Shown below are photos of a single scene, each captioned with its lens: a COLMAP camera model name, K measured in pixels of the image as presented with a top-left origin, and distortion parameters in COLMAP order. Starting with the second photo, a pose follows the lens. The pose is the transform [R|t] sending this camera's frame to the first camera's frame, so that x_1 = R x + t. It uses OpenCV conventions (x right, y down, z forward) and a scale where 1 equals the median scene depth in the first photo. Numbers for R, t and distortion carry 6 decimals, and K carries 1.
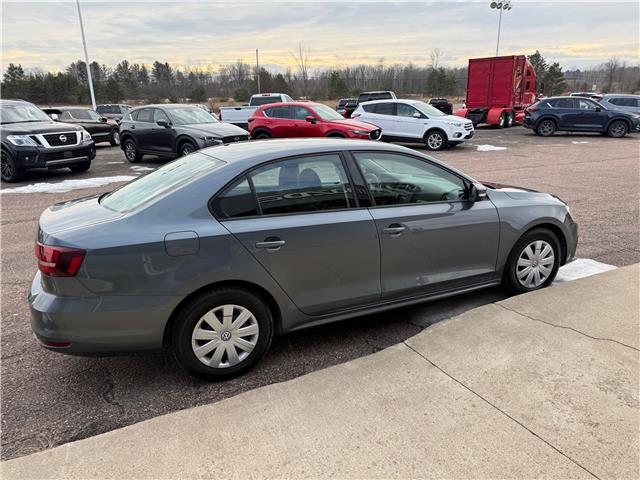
lens RADIAL K [[448.5, 0, 324.0], [0, 448.5, 239.3], [0, 0, 1]] dist [0.033736, -0.049172]
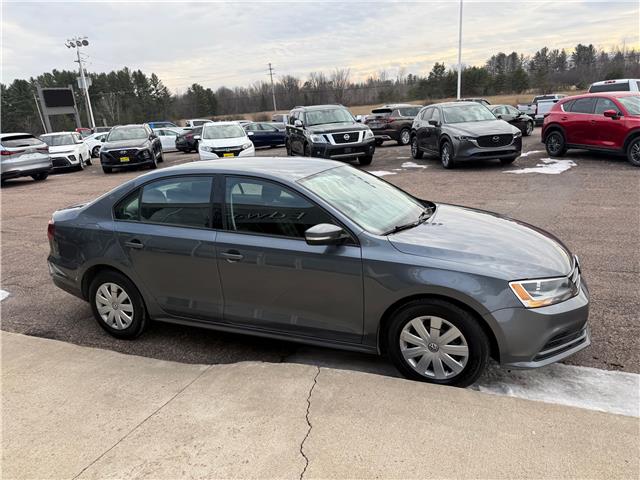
lens RADIAL K [[448.5, 0, 324.0], [0, 448.5, 239.3], [0, 0, 1]] dist [0.033736, -0.049172]
pose [[0.679552, 0.179513, -0.711326, 0.269758], [-0.163221, 0.982294, 0.091965, -0.049494], [0.715240, 0.053608, 0.696820, 0.118164]]
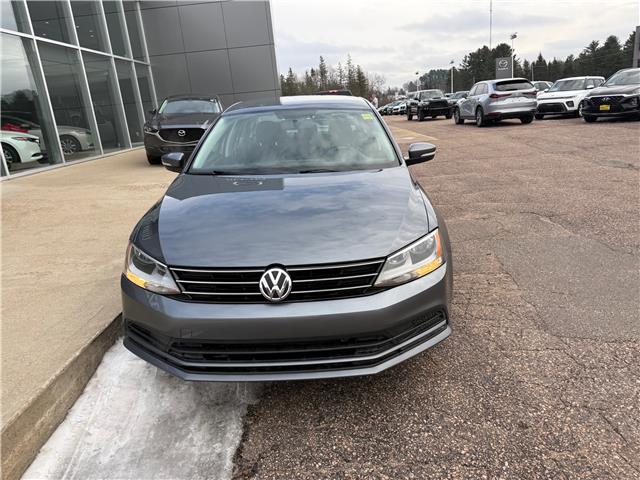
lens RADIAL K [[448.5, 0, 324.0], [0, 448.5, 239.3], [0, 0, 1]] dist [0.033736, -0.049172]
pose [[-0.417913, 0.312823, -0.852931, 0.306988], [-0.179205, 0.892015, 0.414963, -0.117111], [0.890637, 0.326267, -0.316725, 0.468129]]
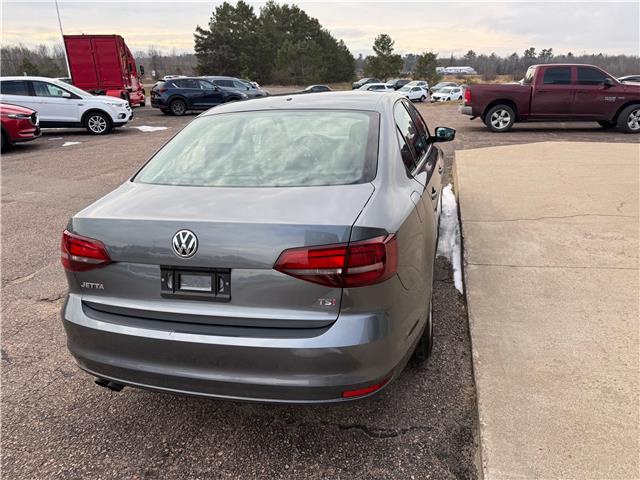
lens RADIAL K [[450.4, 0, 324.0], [0, 450.4, 240.2], [0, 0, 1]] dist [0.028910, -0.044566]
pose [[0.634632, -0.248483, 0.731778, -0.234219], [0.227952, 0.964959, 0.129971, -0.017013], [-0.738431, 0.084327, 0.669036, 0.128916]]
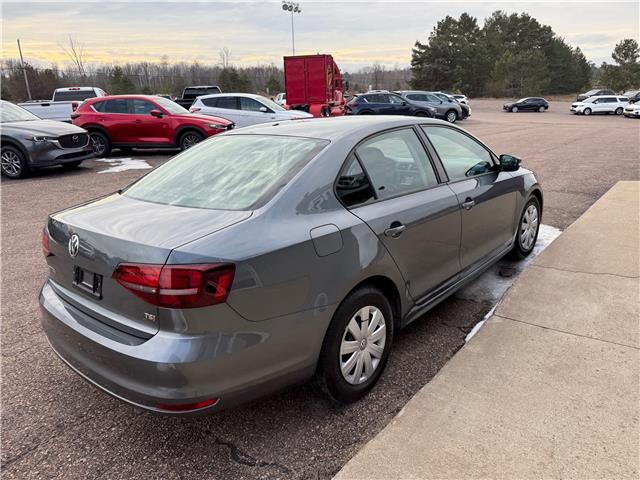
lens RADIAL K [[450.4, 0, 324.0], [0, 450.4, 240.2], [0, 0, 1]] dist [0.028910, -0.044566]
pose [[0.906747, -0.126922, 0.402121, -0.142843], [0.126228, 0.991596, 0.028345, -0.002629], [-0.402339, 0.025057, 0.915148, 0.060559]]
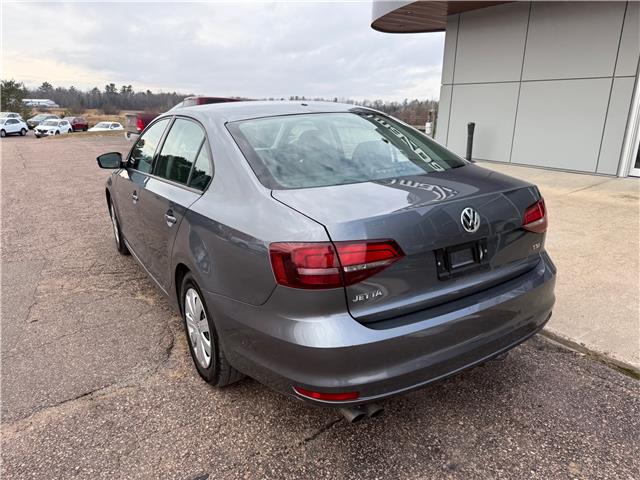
lens RADIAL K [[450.4, 0, 324.0], [0, 450.4, 240.2], [0, 0, 1]] dist [0.028910, -0.044566]
pose [[-0.144631, -0.249814, 0.957431, -0.299564], [0.286744, 0.915503, 0.282190, -0.058585], [-0.947027, 0.315351, -0.060777, 0.314100]]
